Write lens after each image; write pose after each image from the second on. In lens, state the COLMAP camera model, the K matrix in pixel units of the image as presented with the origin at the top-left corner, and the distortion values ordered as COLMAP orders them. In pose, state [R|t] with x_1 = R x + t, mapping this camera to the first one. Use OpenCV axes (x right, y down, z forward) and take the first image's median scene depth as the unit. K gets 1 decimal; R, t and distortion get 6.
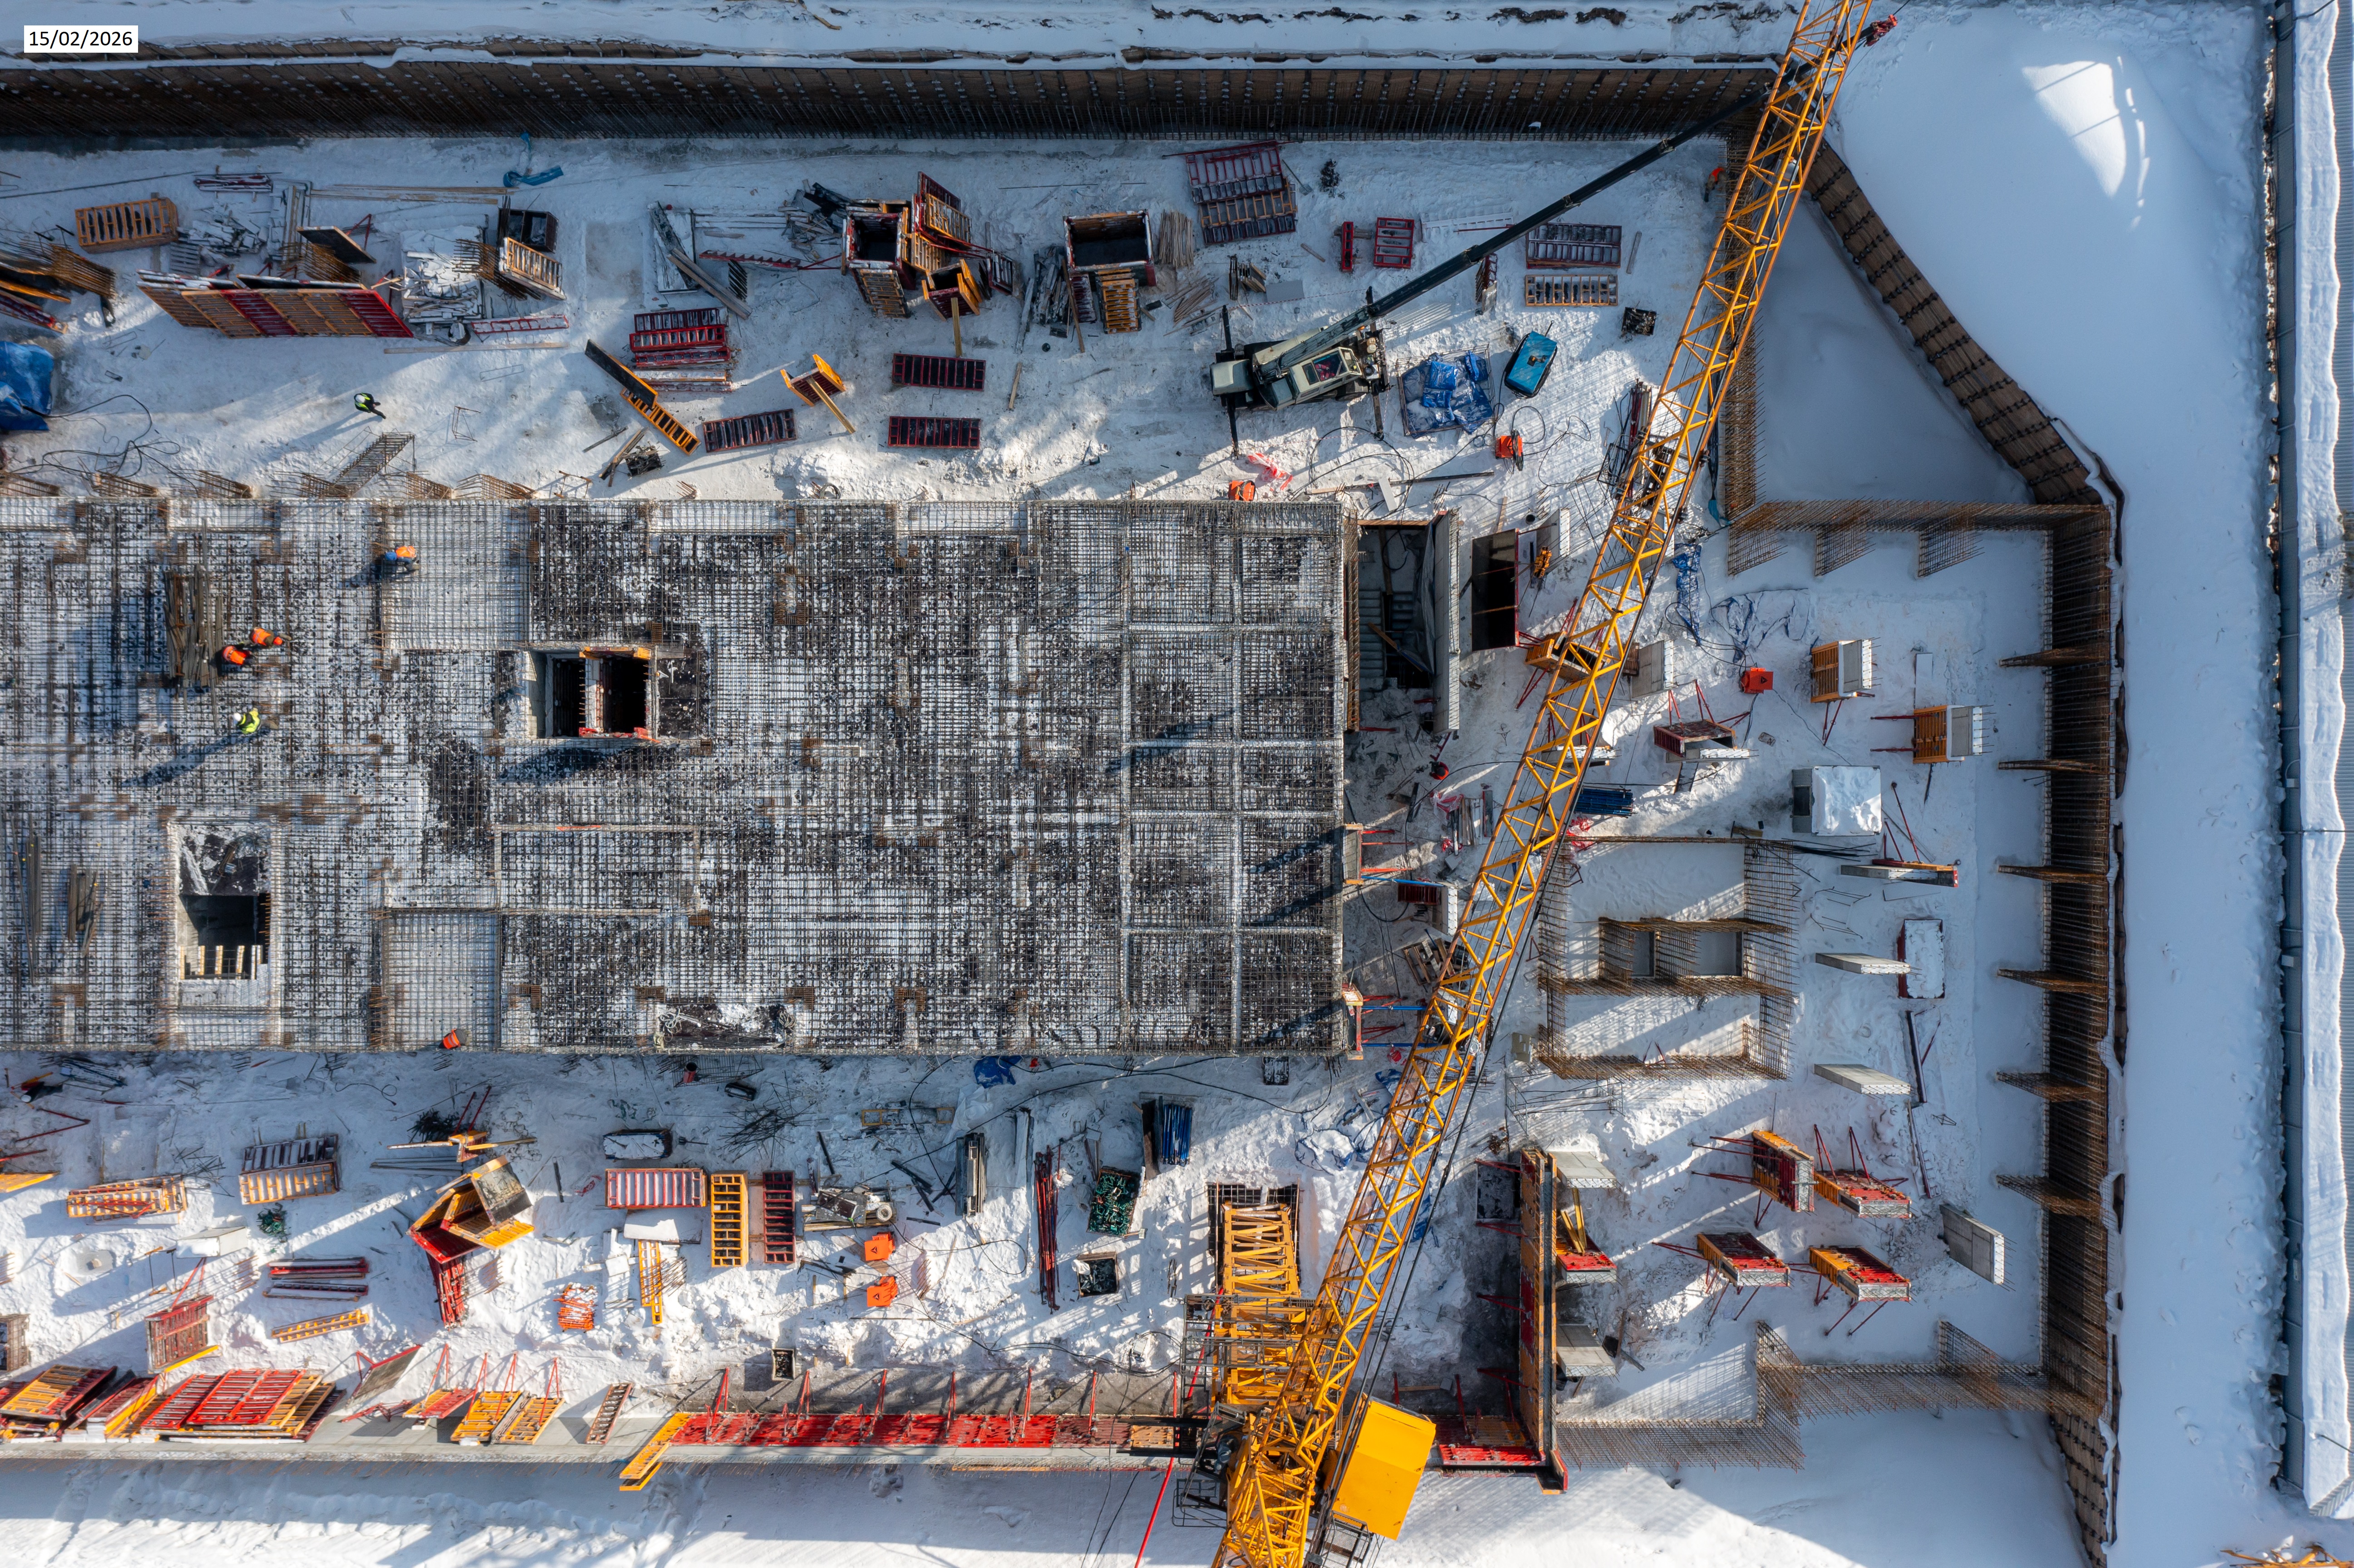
lens RADIAL K [[1904.2, 0, 1183.3], [0, 1904.2, 765.7], [0, 0, 1]] dist [0.009150, 0.009406]
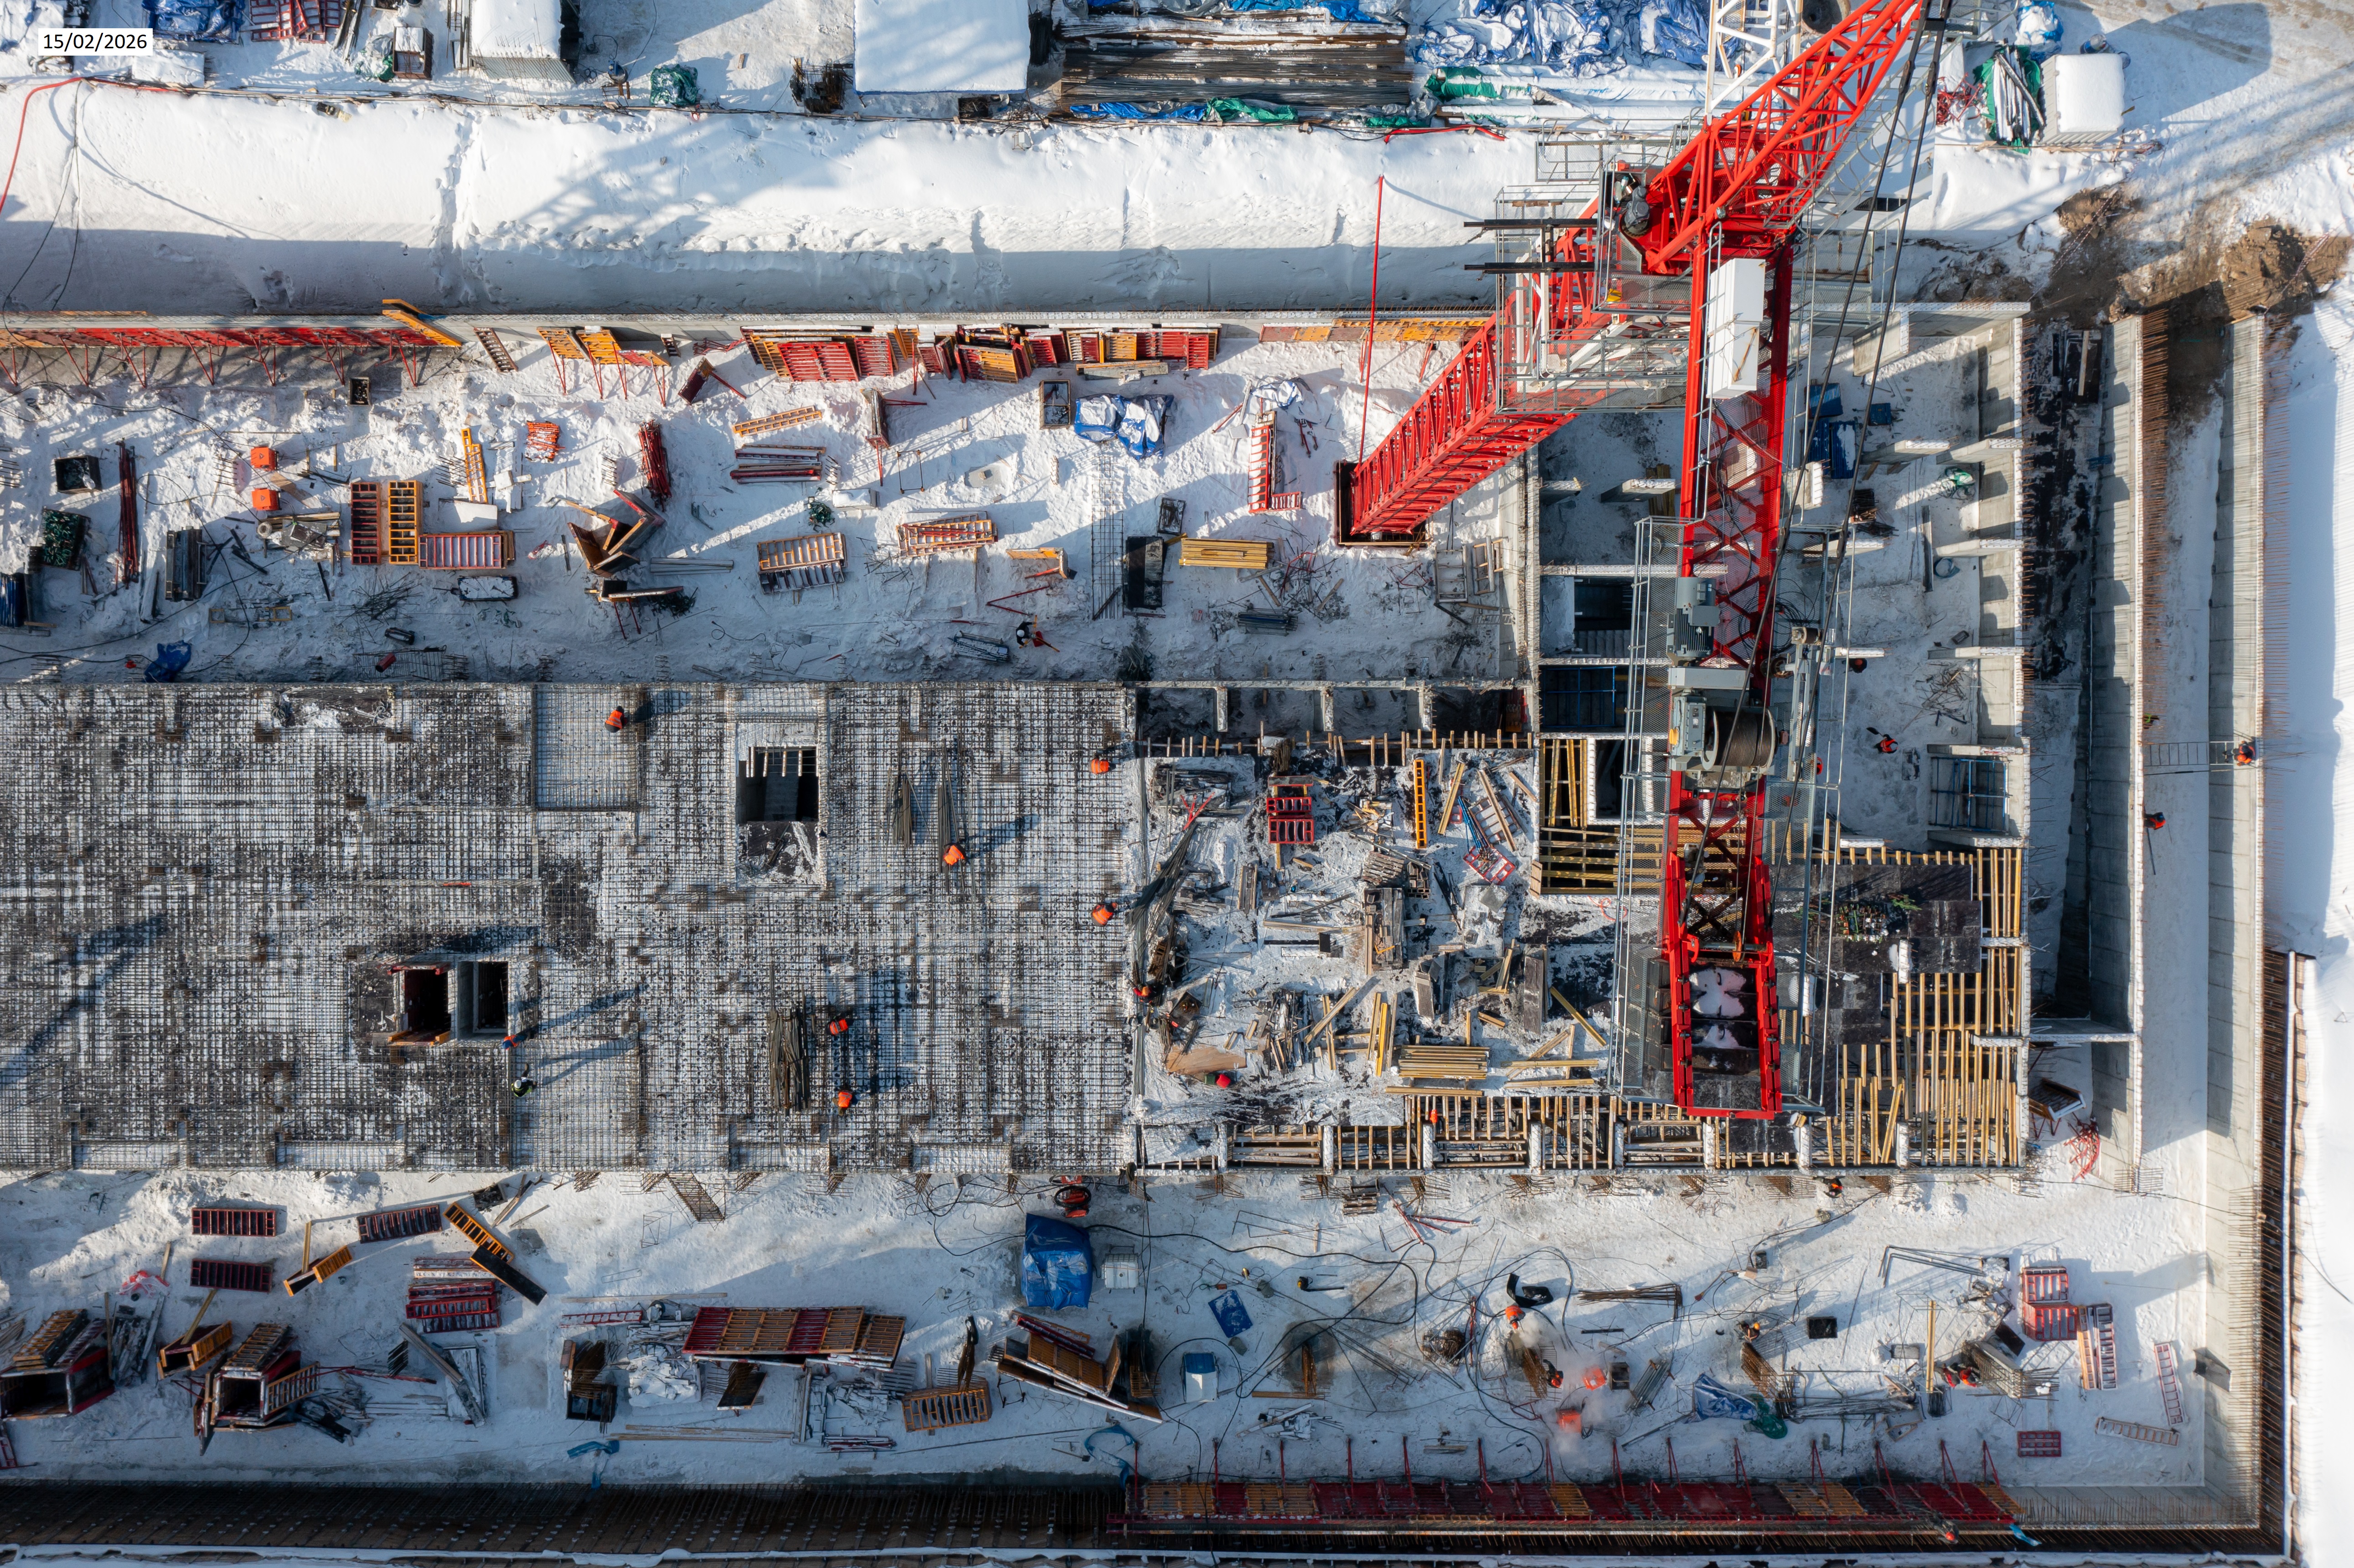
lens RADIAL K [[1972.6, 0, 1177.0], [0, 1972.6, 784.0], [0, 0, 1]] dist [0.003693, 0.002301]
pose [[-0.999531, 0.002981, 0.030468, -0.755867], [-0.003470, -0.999866, -0.016013, 0.105432], [0.030416, -0.016111, 0.999407, -0.152108]]
